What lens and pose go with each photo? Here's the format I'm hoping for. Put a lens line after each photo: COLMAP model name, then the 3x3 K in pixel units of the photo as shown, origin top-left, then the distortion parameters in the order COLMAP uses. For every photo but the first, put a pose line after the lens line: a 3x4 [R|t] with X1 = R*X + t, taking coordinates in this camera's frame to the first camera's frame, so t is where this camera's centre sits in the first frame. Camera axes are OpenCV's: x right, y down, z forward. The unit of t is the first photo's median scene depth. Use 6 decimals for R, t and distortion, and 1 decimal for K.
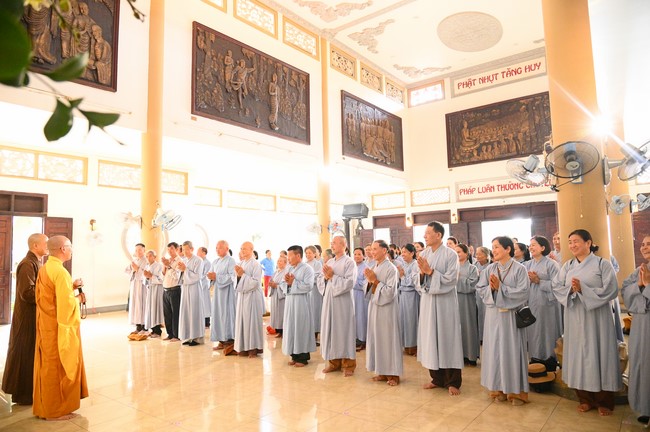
lens RADIAL K [[438.0, 0, 326.0], [0, 438.0, 215.6], [0, 0, 1]] dist [-0.013185, -0.002935]
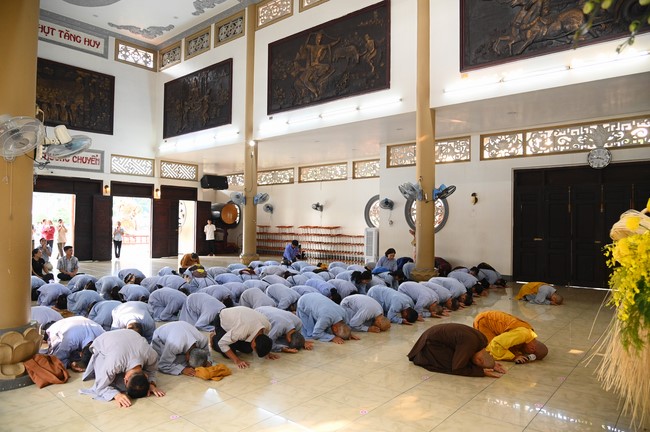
lens RADIAL K [[438.0, 0, 325.8], [0, 438.0, 216.7], [0, 0, 1]] dist [-0.013185, -0.002935]
pose [[0.058752, 0.050956, 0.996971, -0.638809], [-0.101031, 0.993872, -0.044844, 0.060594], [-0.993147, -0.098090, 0.063540, 0.505229]]
